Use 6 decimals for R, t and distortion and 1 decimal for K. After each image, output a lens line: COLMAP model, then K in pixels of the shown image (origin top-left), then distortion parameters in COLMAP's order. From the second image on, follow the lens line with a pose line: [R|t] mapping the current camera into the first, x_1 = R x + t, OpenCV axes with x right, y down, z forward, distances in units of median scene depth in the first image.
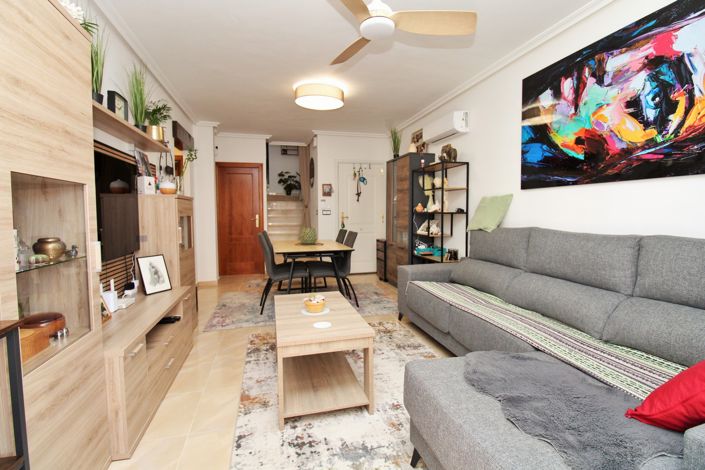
lens RADIAL K [[326.6, 0, 353.1], [0, 326.6, 232.8], [0, 0, 1]] dist [-0.020129, -0.003845]
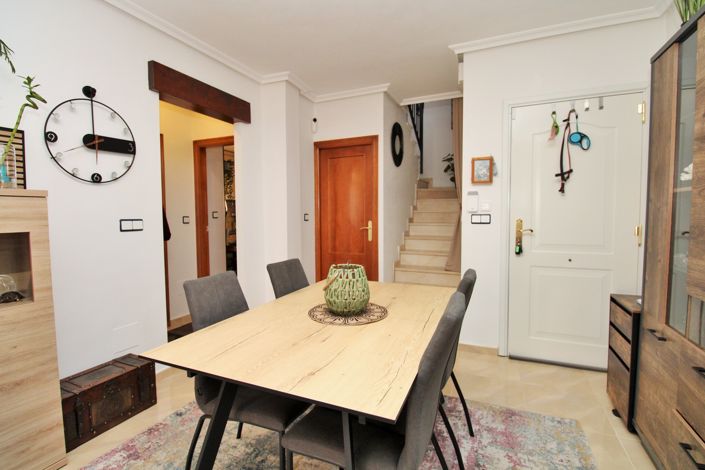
lens RADIAL K [[326.6, 0, 351.9], [0, 326.6, 234.2], [0, 0, 1]] dist [-0.020129, -0.003845]
pose [[0.783557, 0.038914, -0.620100, 0.063122], [-0.035829, 0.999206, 0.017432, -0.041535], [0.620286, 0.008558, 0.784329, 0.517244]]
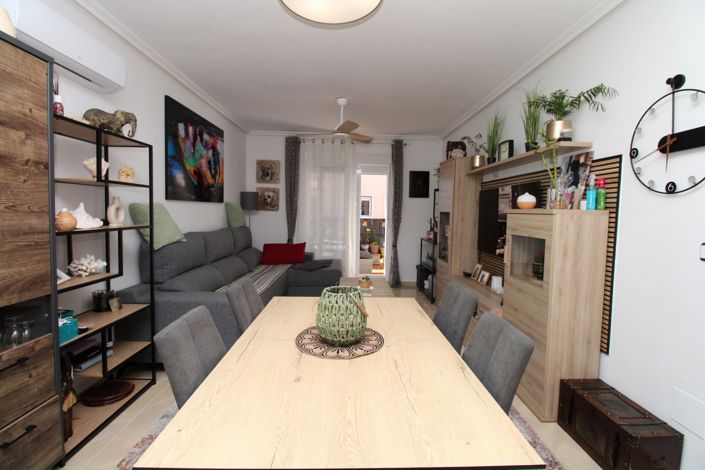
lens RADIAL K [[326.6, 0, 353.0], [0, 326.6, 231.5], [0, 0, 1]] dist [-0.020129, -0.003845]
pose [[-0.970870, -0.033148, 0.237304, -0.133639], [-0.004739, 0.992847, 0.119300, -0.074252], [-0.239561, 0.114700, -0.964082, 0.885814]]
